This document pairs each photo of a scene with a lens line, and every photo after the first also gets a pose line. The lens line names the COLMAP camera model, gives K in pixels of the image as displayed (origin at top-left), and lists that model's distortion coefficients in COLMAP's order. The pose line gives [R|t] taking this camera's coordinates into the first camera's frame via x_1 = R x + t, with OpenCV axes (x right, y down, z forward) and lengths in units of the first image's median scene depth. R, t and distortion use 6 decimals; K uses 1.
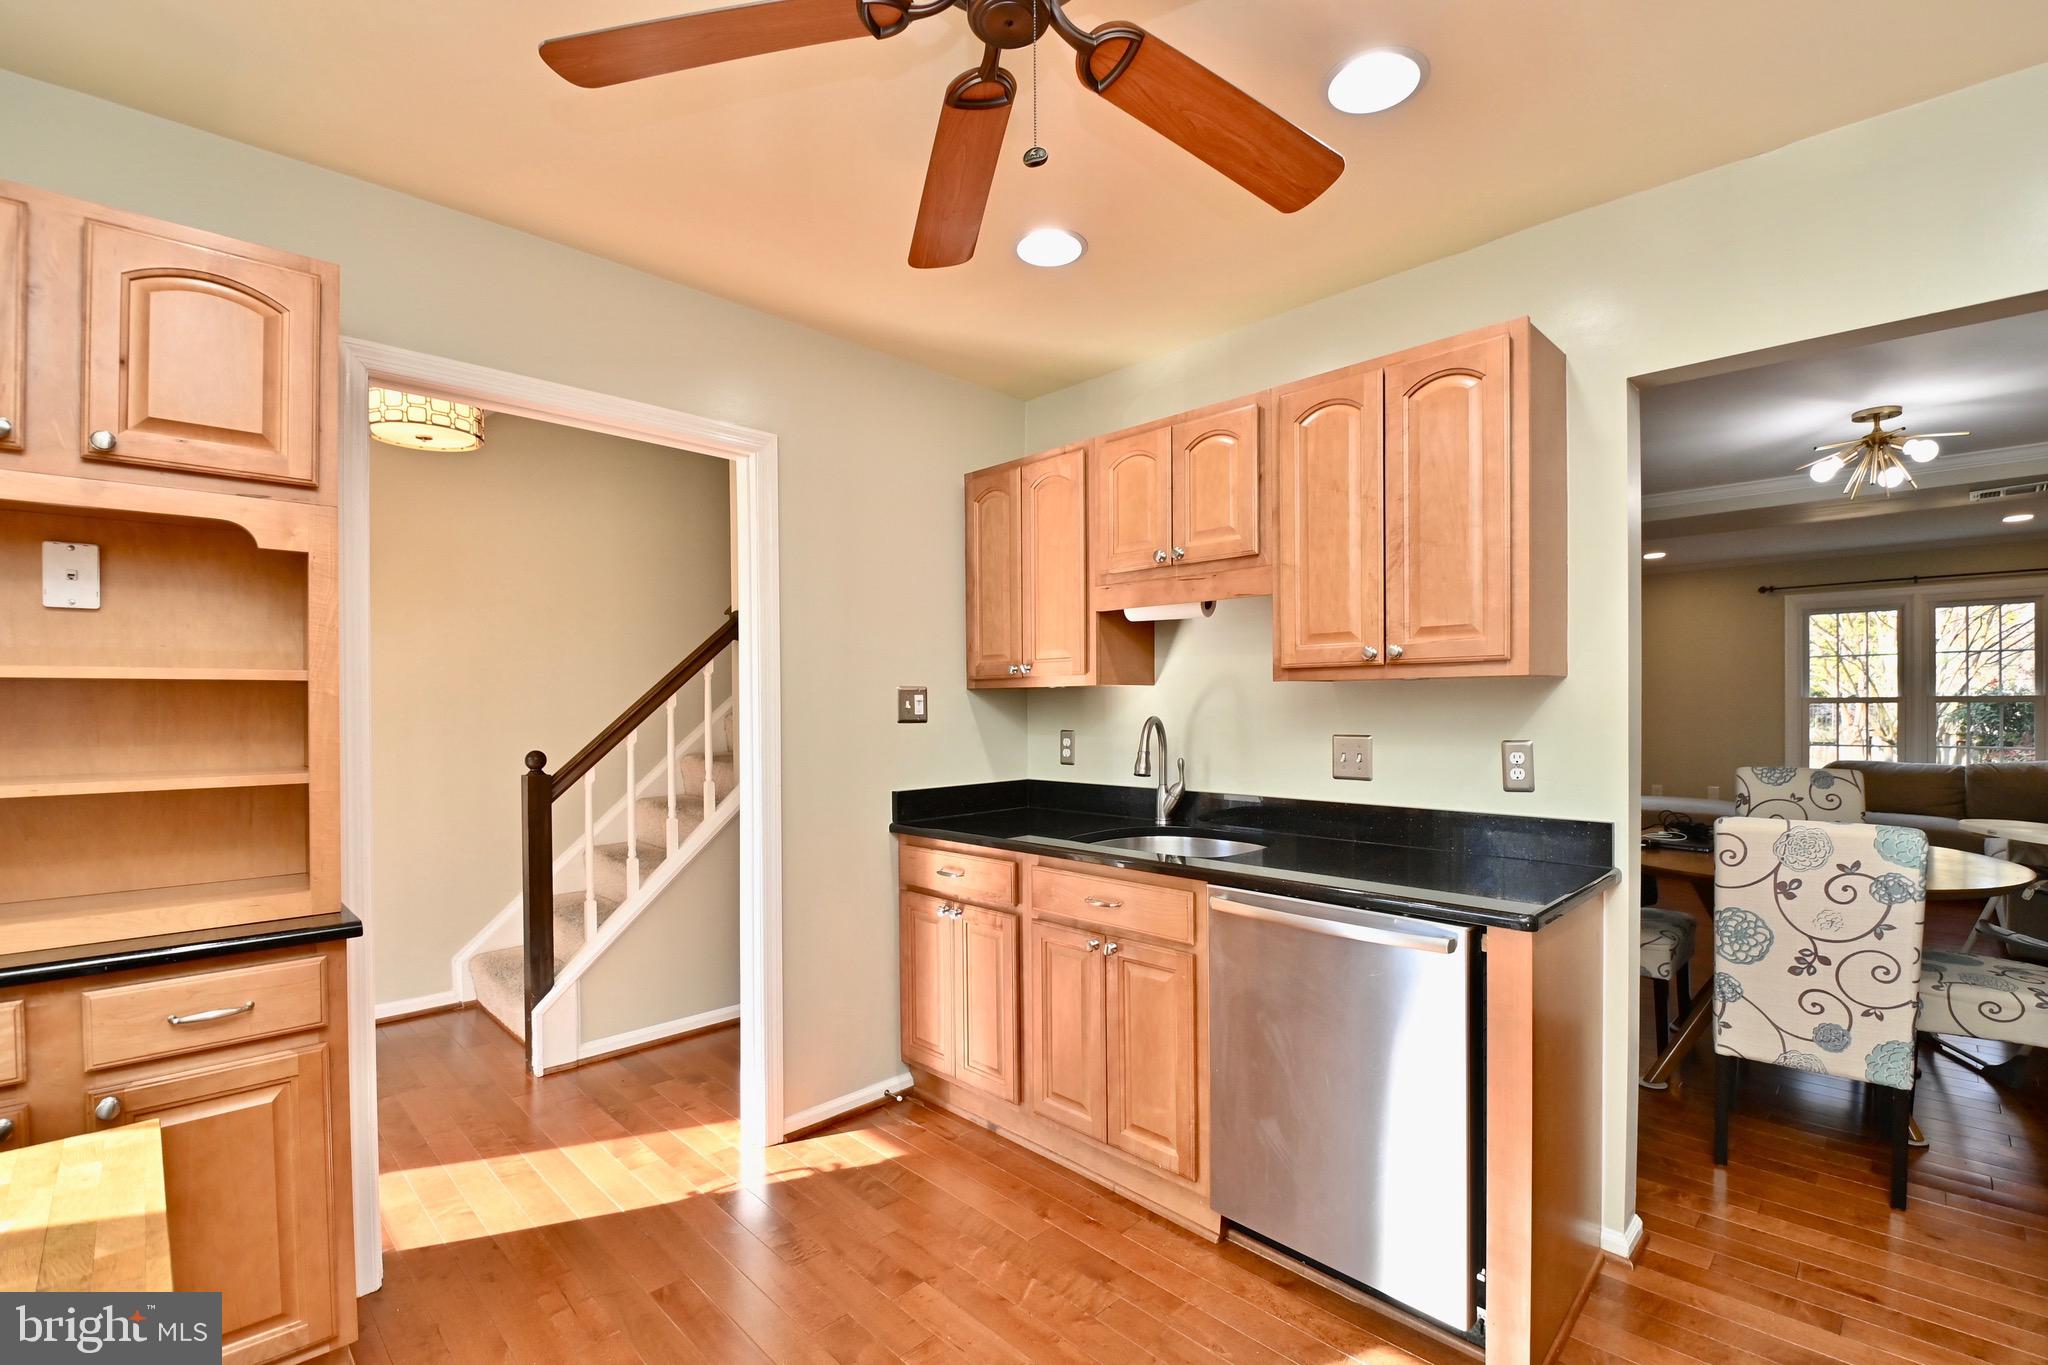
lens RADIAL K [[867.7, 0, 1018.3], [0, 867.7, 706.9], [0, 0, 1]] dist [-0.025288, -0.000313]
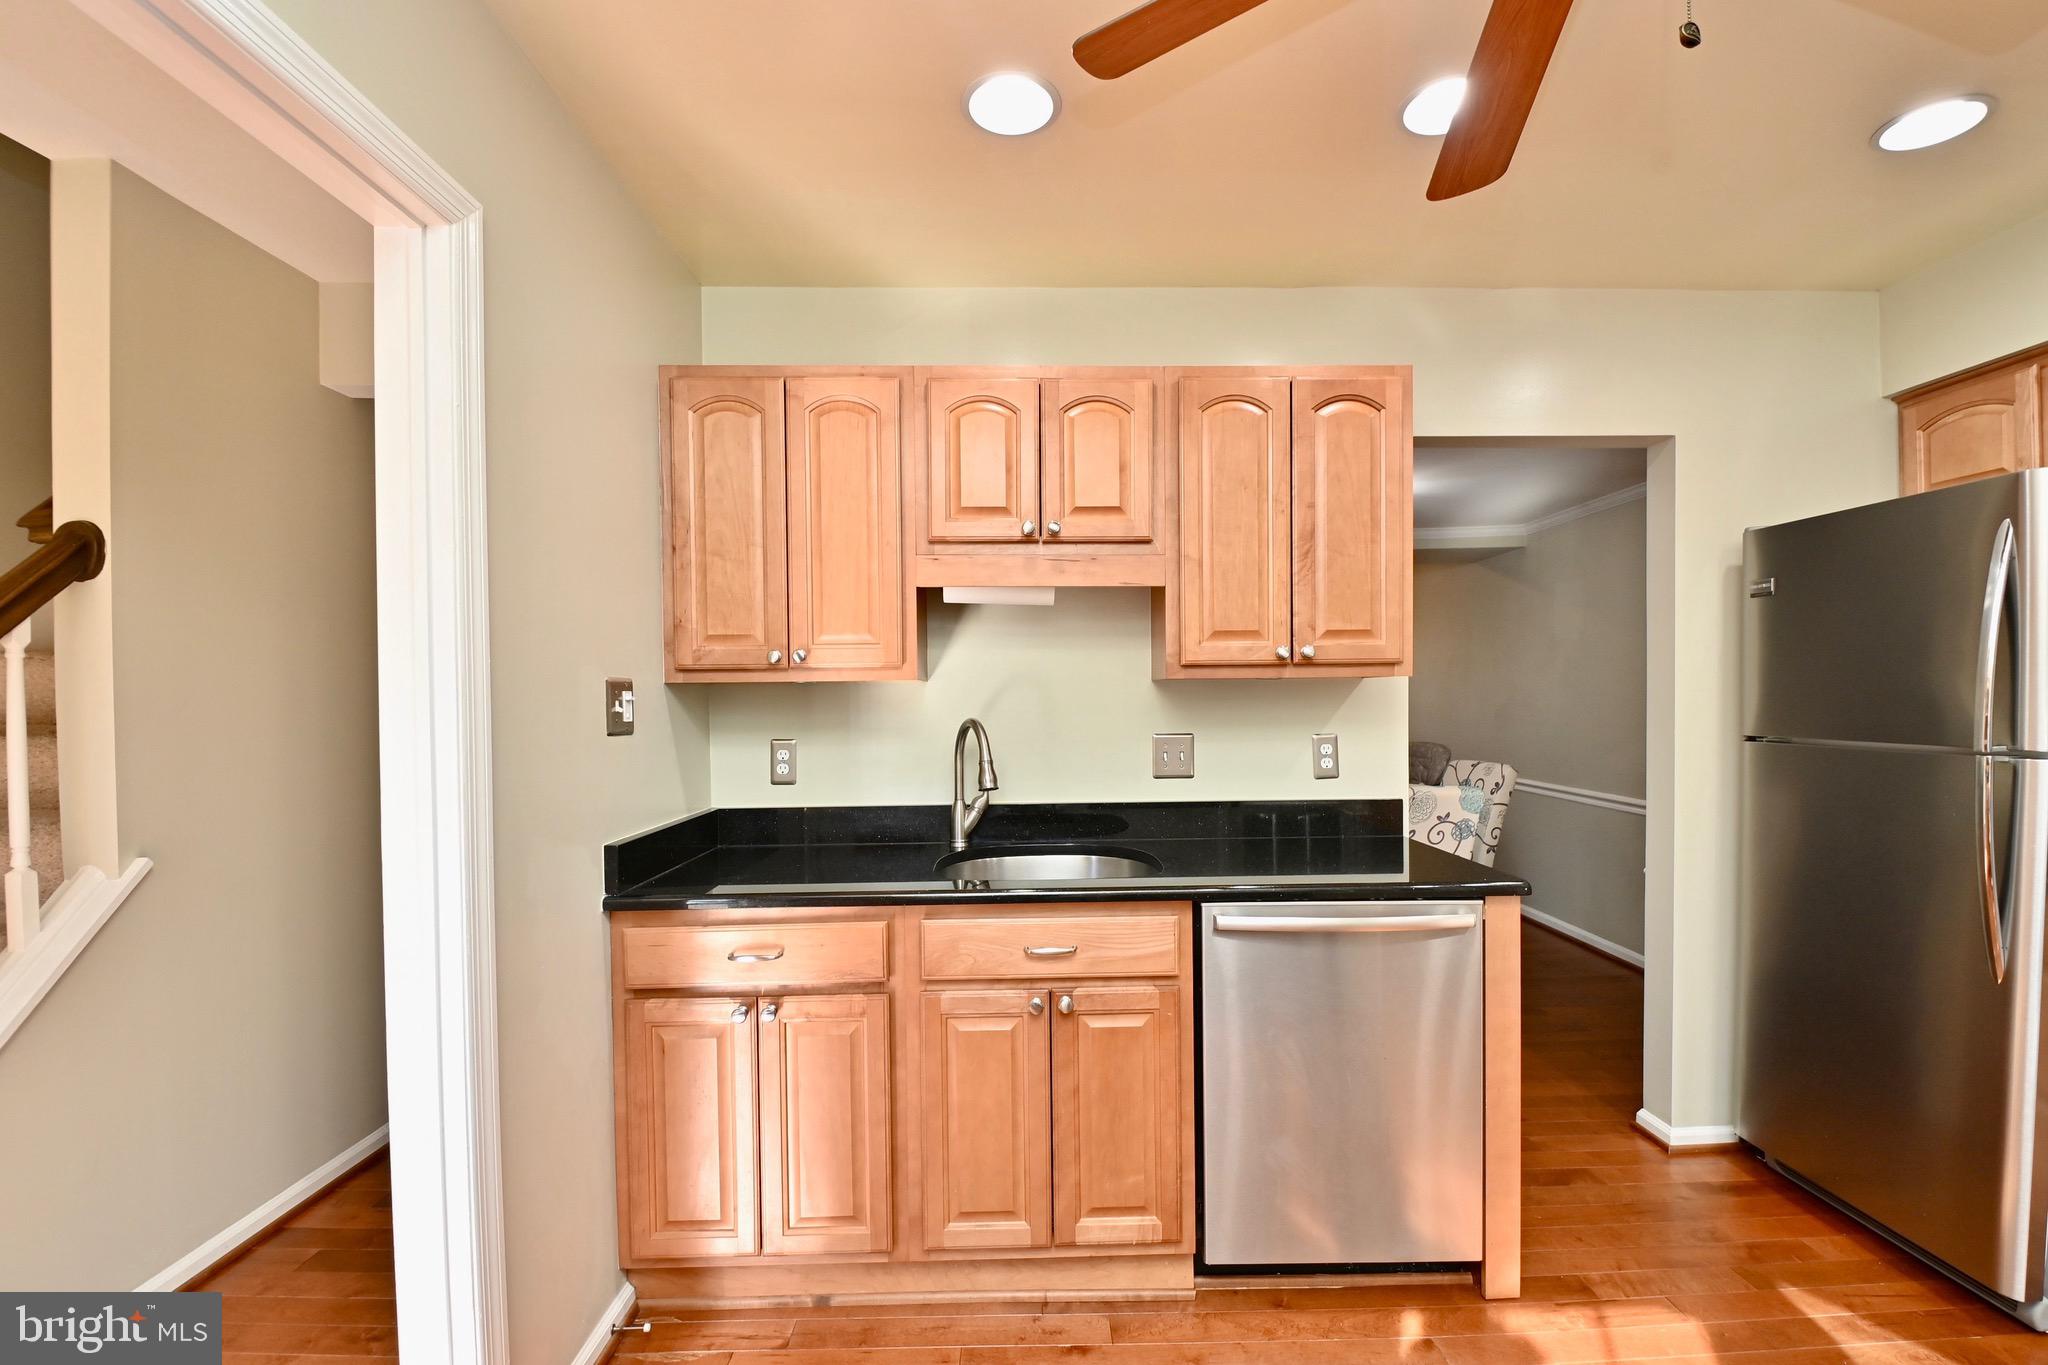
lens RADIAL K [[867.7, 0, 1018.3], [0, 867.7, 706.9], [0, 0, 1]] dist [-0.025288, -0.000313]
pose [[0.692504, -0.004290, 0.721401, -0.419977], [0.006274, 0.999980, -0.000076, -0.000223], [-0.721387, 0.004579, 0.692517, 0.388258]]
